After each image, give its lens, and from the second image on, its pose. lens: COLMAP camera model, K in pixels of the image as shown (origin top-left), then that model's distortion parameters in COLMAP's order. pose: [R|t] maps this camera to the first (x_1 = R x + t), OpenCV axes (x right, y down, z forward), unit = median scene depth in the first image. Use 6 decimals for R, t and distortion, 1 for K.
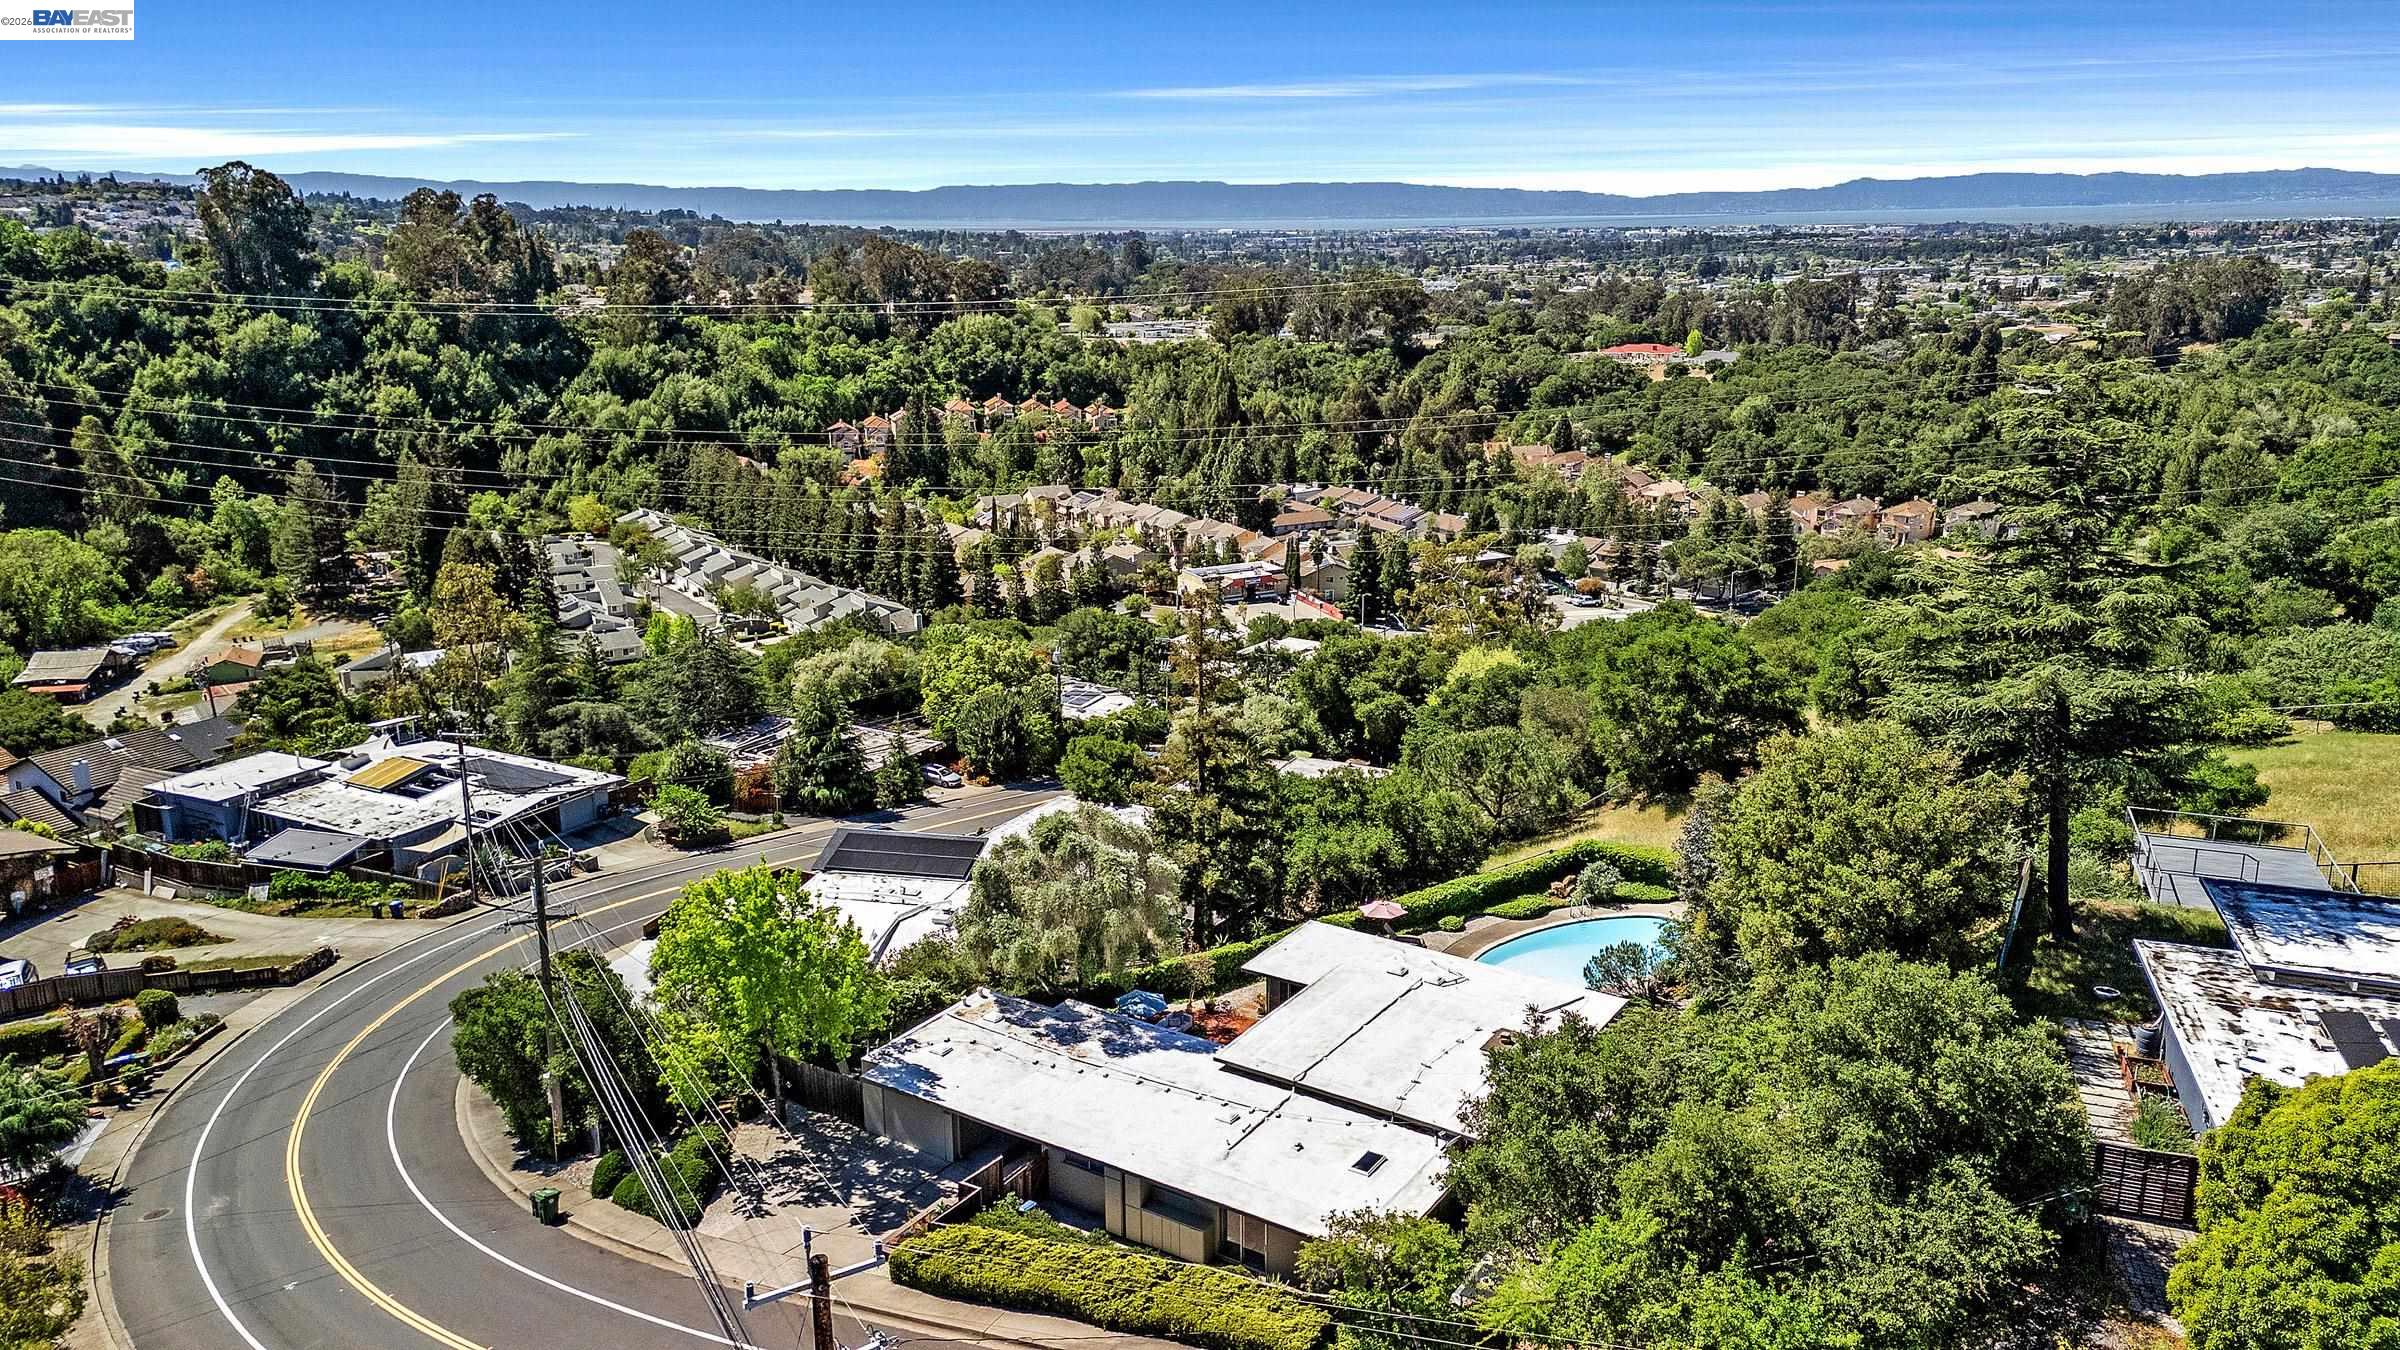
lens RADIAL K [[1750.6, 0, 1200.0], [0, 1750.6, 675.0], [0, 0, 1]] dist [0.177521, -0.156332]
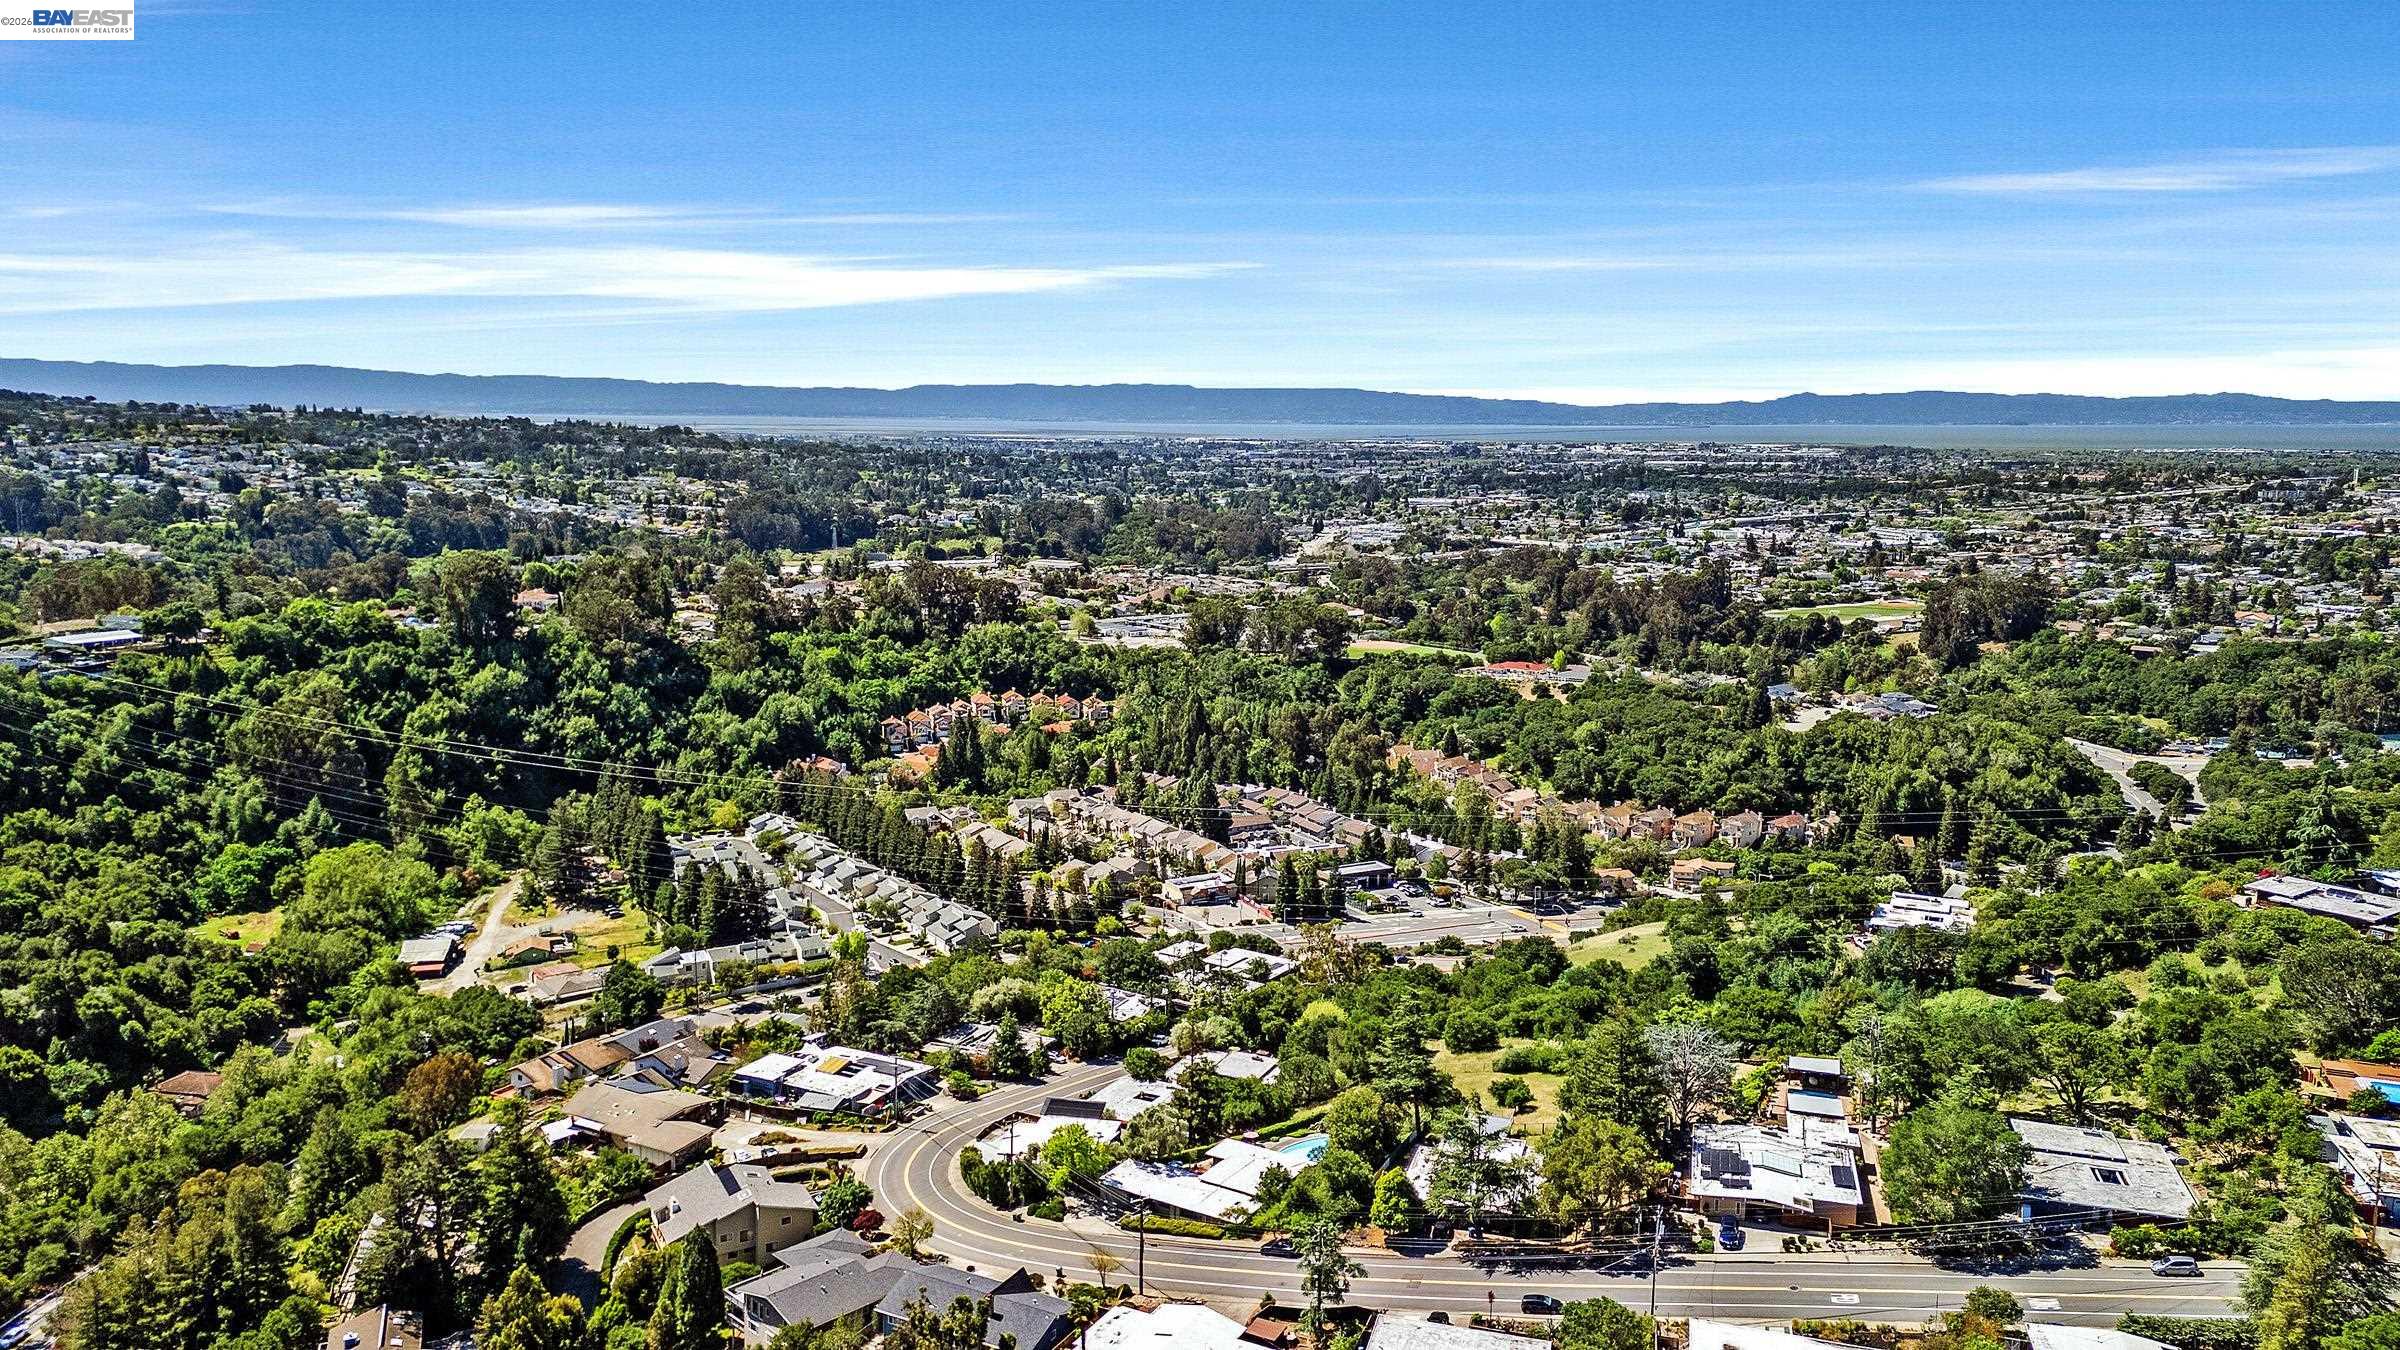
lens RADIAL K [[1753.4, 0, 1200.0], [0, 1753.4, 675.0], [0, 0, 1]] dist [0.247284, -0.483859]
pose [[0.999725, 0.011860, 0.020216, -0.009133], [-0.009679, 0.994453, -0.104736, -0.053241], [-0.021346, 0.104512, 0.994295, -0.341744]]
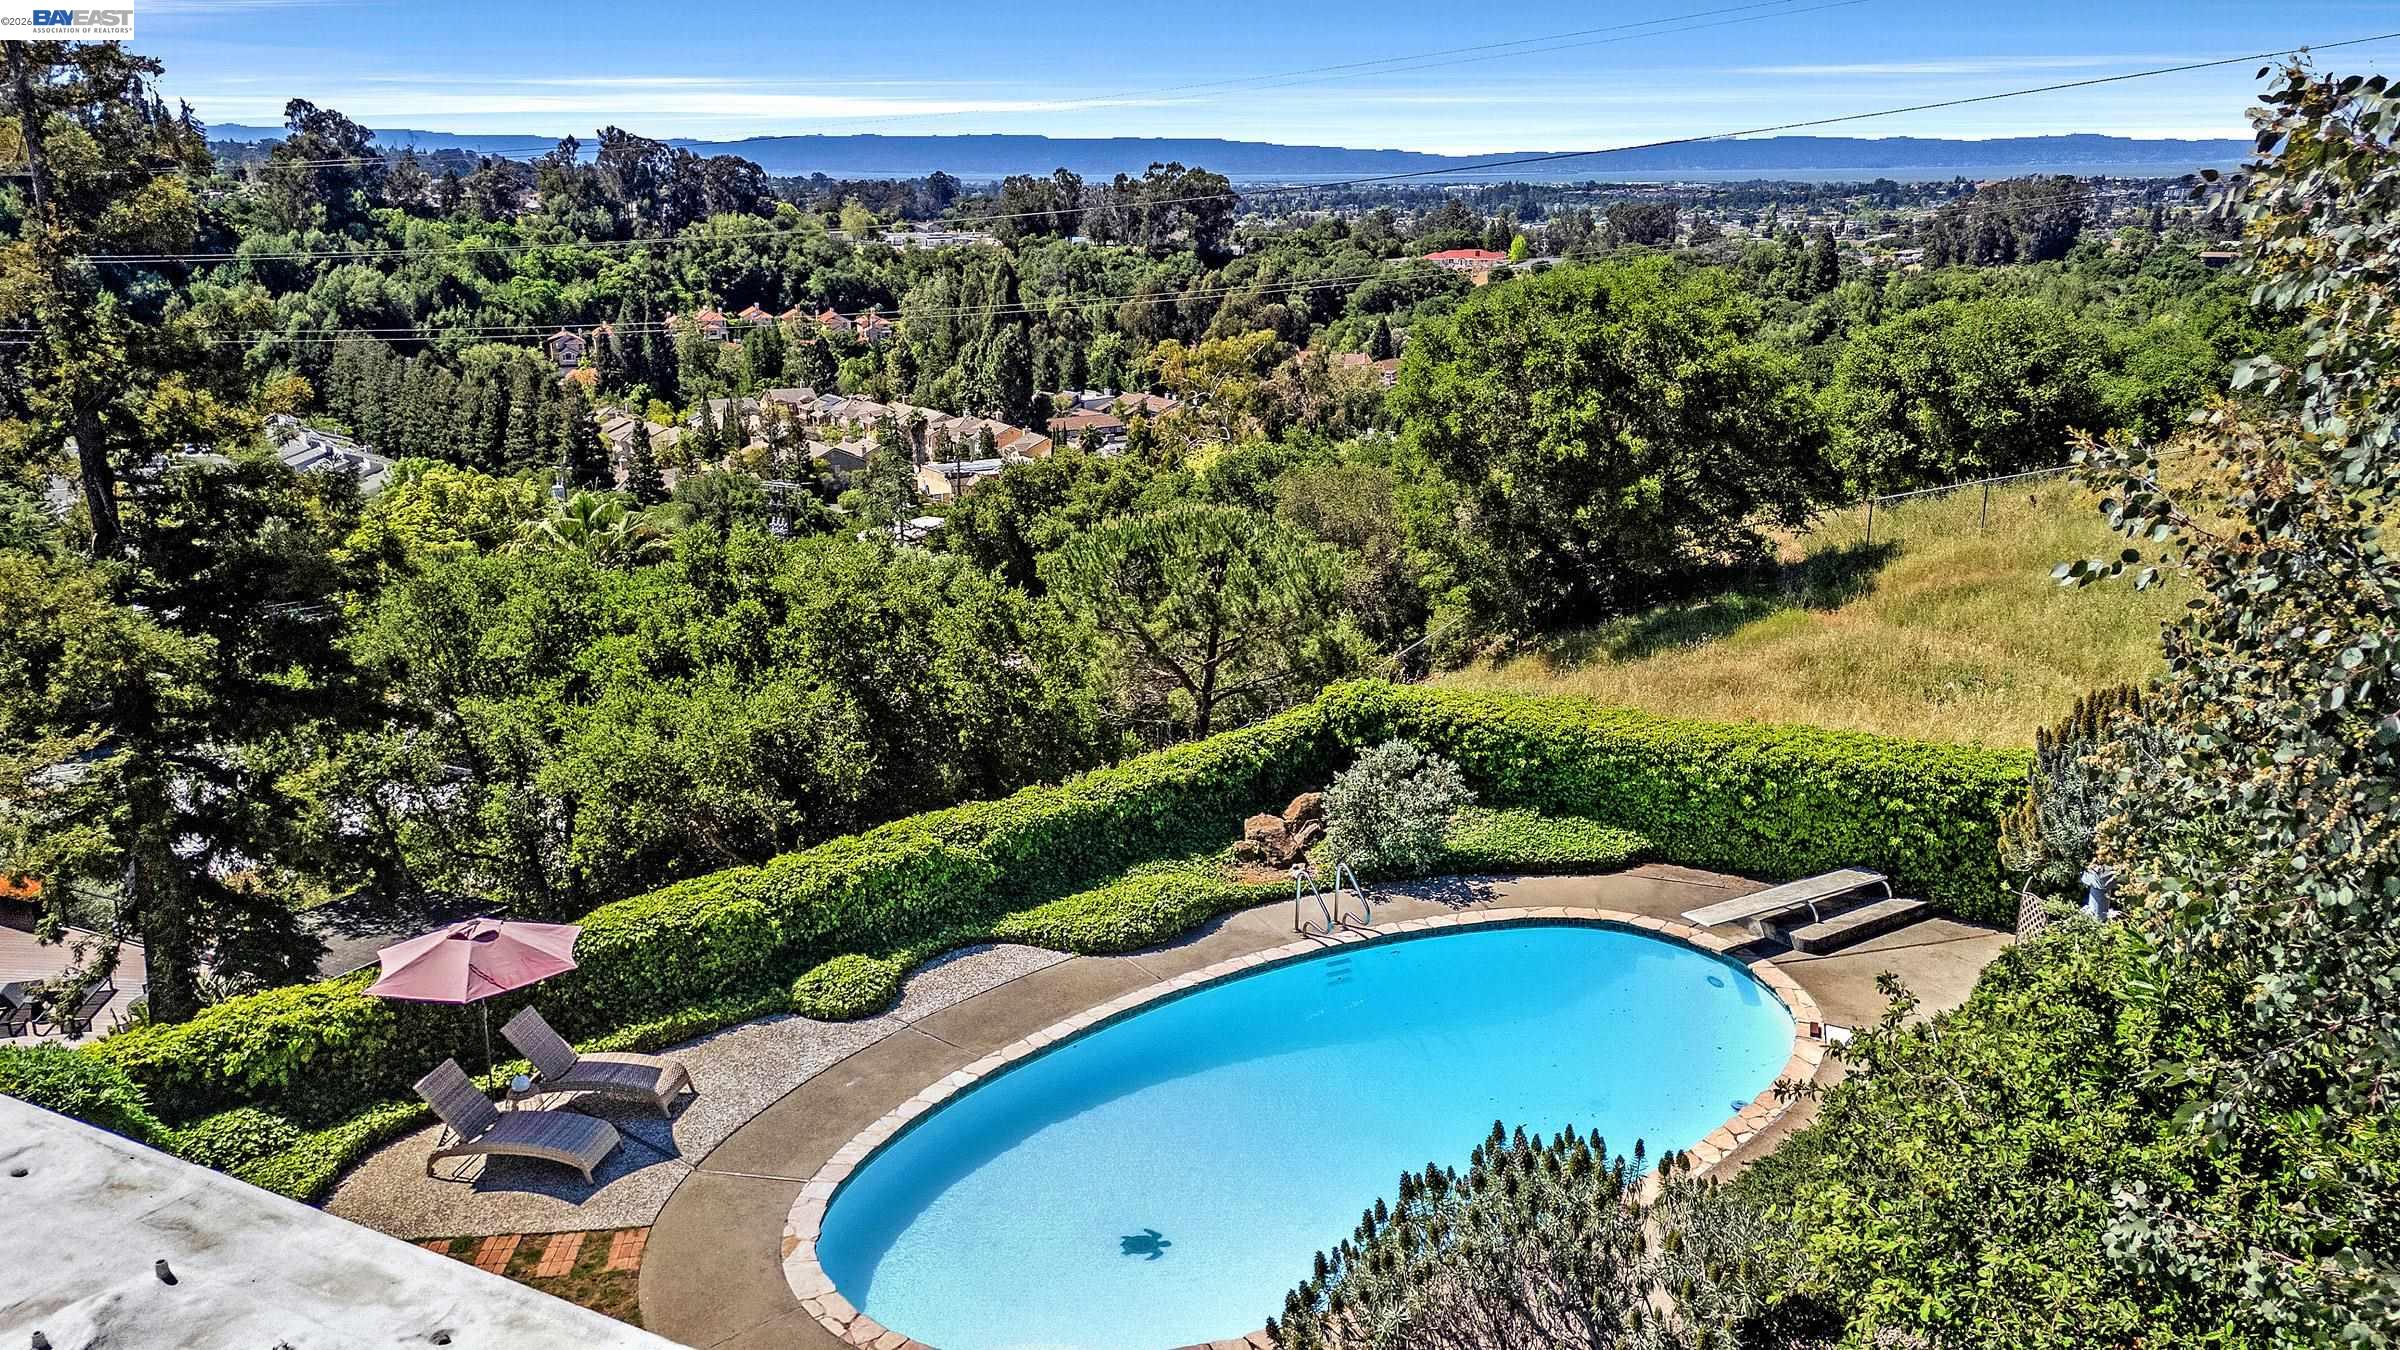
lens RADIAL K [[1750.6, 0, 1200.0], [0, 1750.6, 675.0], [0, 0, 1]] dist [0.177521, -0.156332]
pose [[0.995401, -0.021211, 0.093422, 0.027462], [0.019139, 0.999552, 0.023017, 0.014405], [-0.093869, -0.021123, 0.995360, 0.117668]]
